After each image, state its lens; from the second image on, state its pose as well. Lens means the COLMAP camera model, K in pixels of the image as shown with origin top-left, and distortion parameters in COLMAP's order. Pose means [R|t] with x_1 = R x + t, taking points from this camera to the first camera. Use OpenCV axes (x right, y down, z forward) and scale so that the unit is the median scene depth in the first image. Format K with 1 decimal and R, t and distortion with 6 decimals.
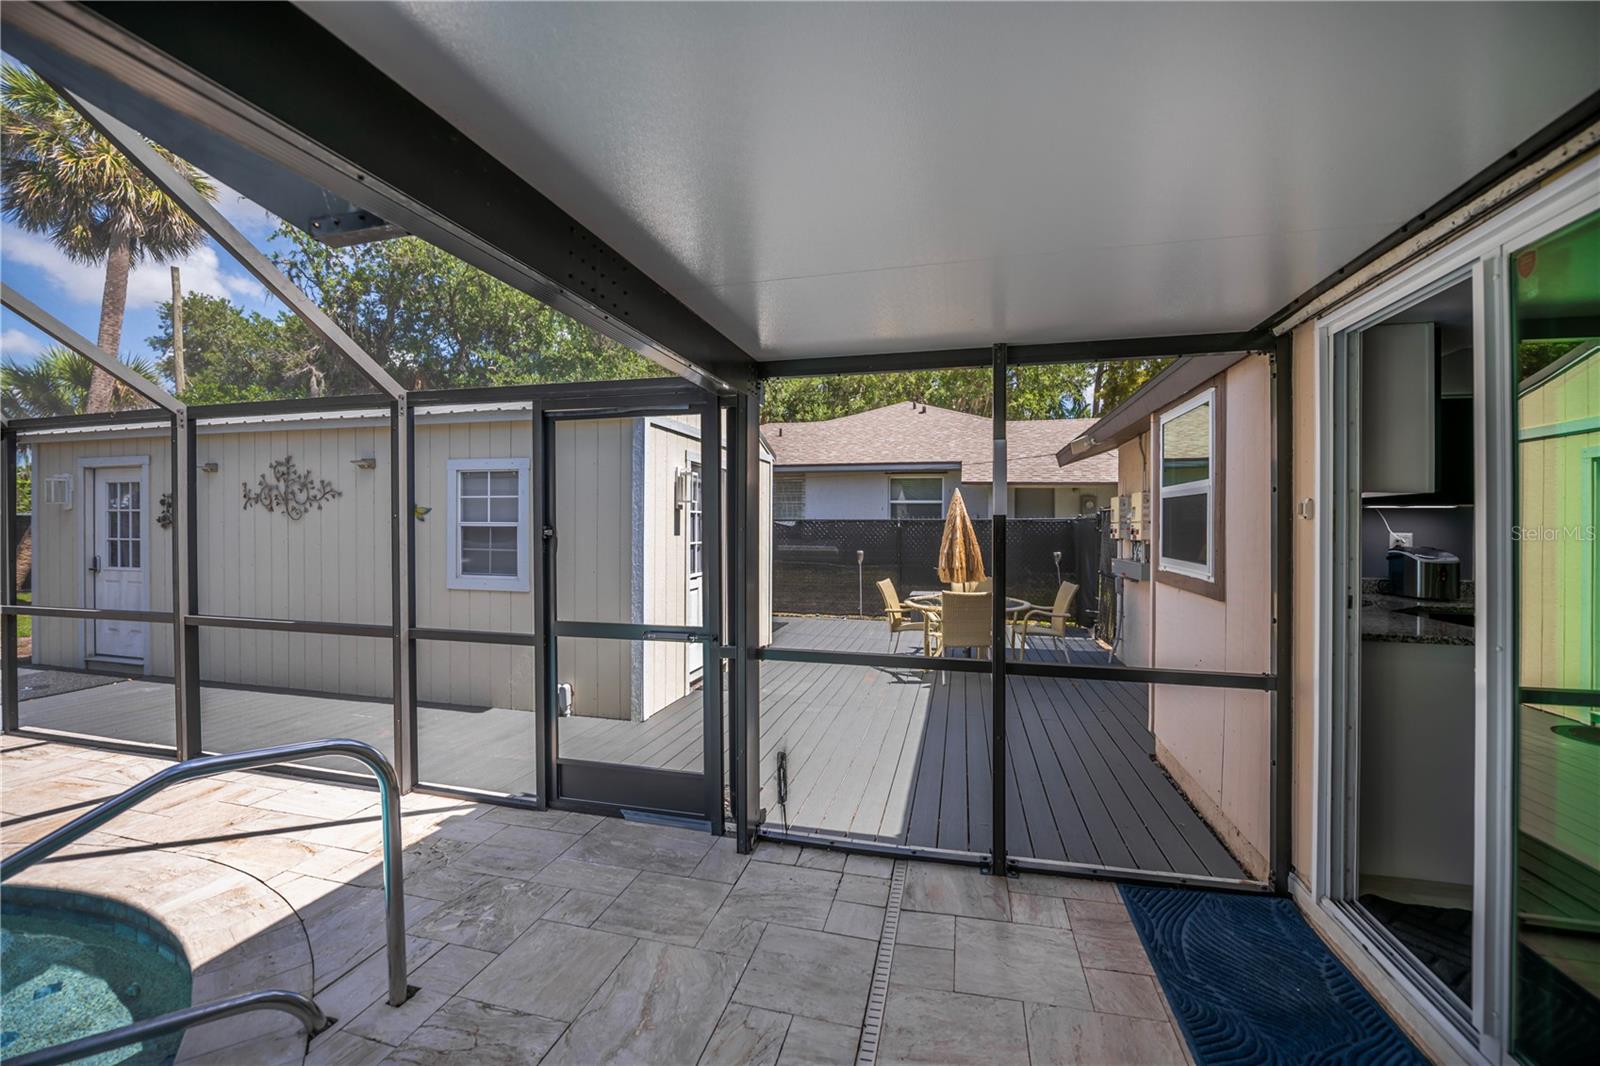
lens RADIAL K [[639.6, 0, 807.7], [0, 639.6, 534.4], [0, 0, 1]] dist [-0.018709, -0.001925]
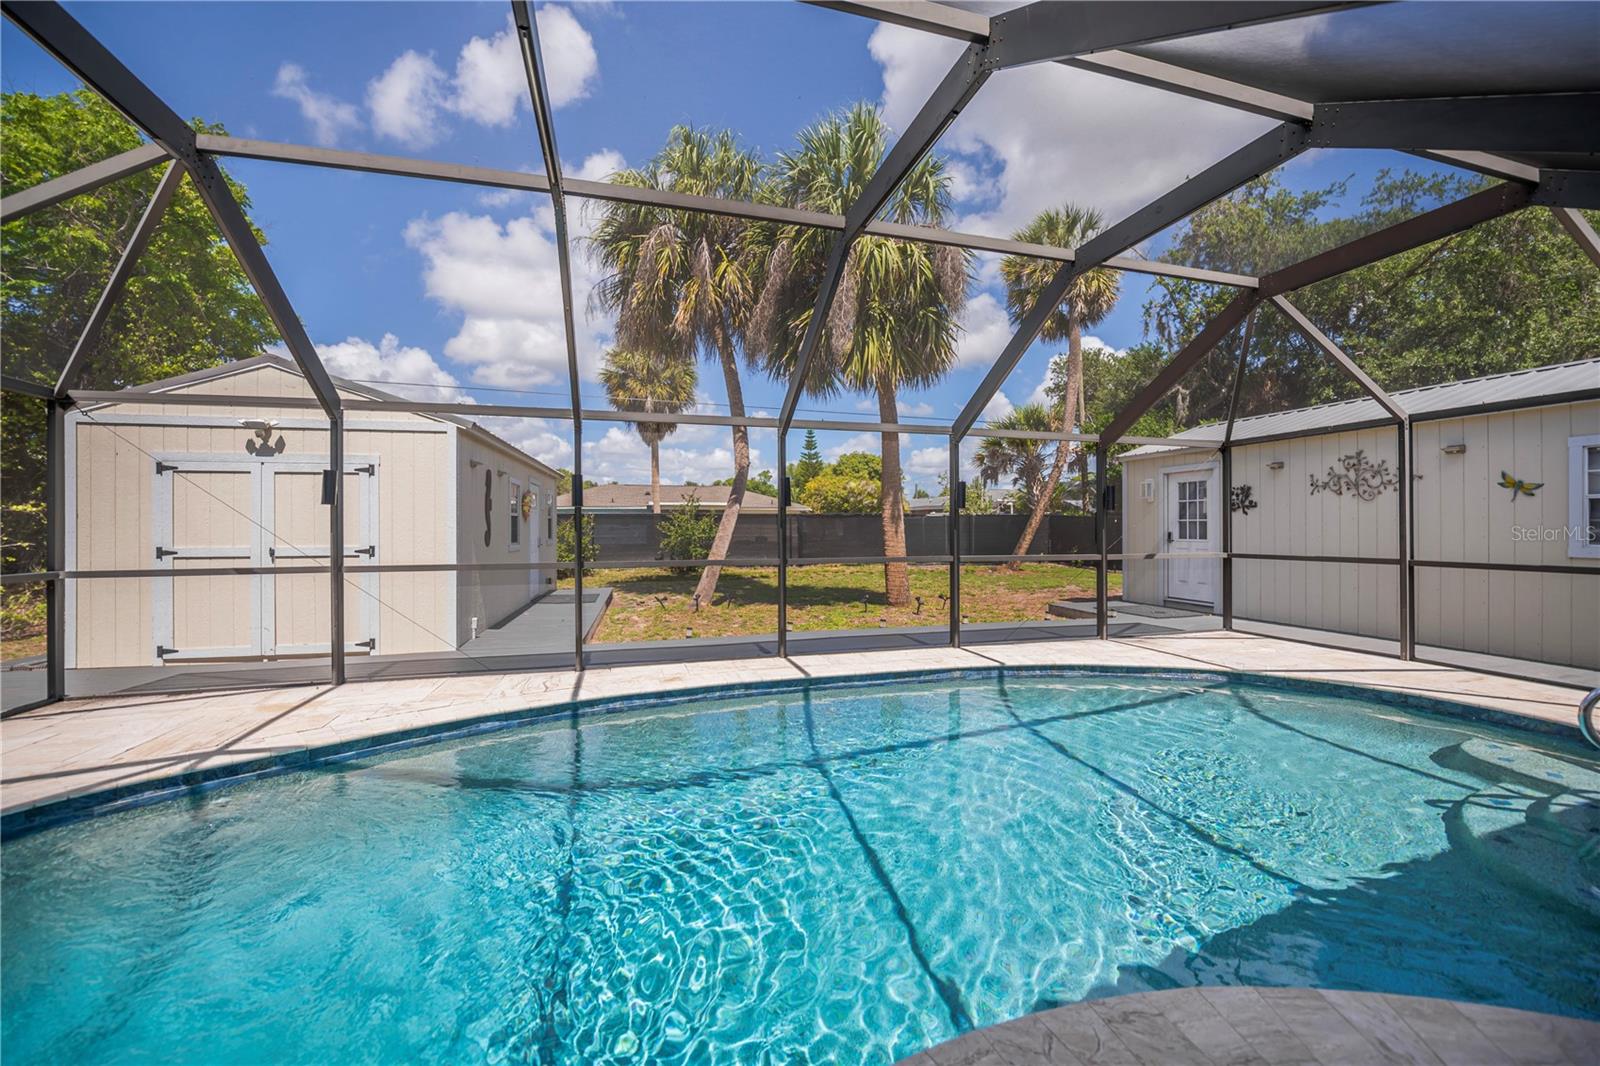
lens RADIAL K [[639.6, 0, 801.5], [0, 639.6, 522.3], [0, 0, 1]] dist [-0.018709, -0.001925]
pose [[0.498688, -0.010426, -0.866719, -0.257691], [-0.008729, 0.999817, -0.017050, 0.047670], [0.866738, 0.016068, 0.498506, -0.560887]]
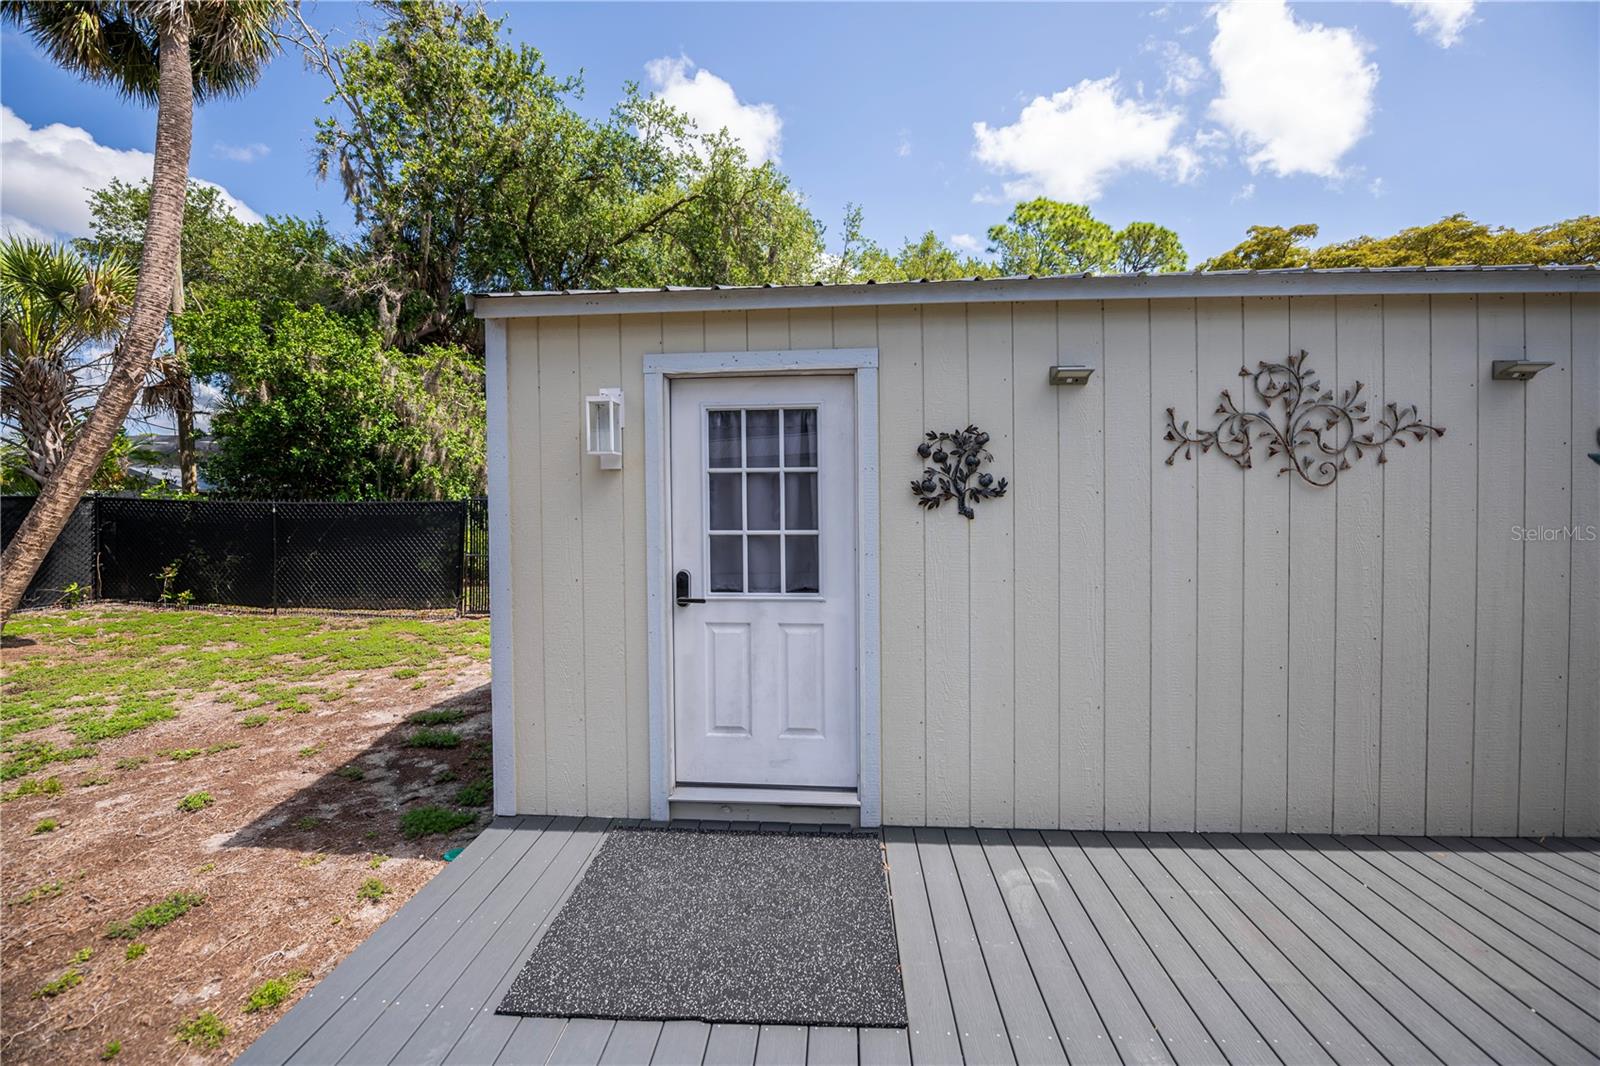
lens RADIAL K [[639.6, 0, 790.1], [0, 639.6, 518.9], [0, 0, 1]] dist [-0.018709, -0.001925]
pose [[0.985044, -0.016116, 0.171546, -1.174320], [0.013875, 0.999802, 0.014256, -0.009245], [-0.171742, -0.011663, 0.985073, 0.539994]]
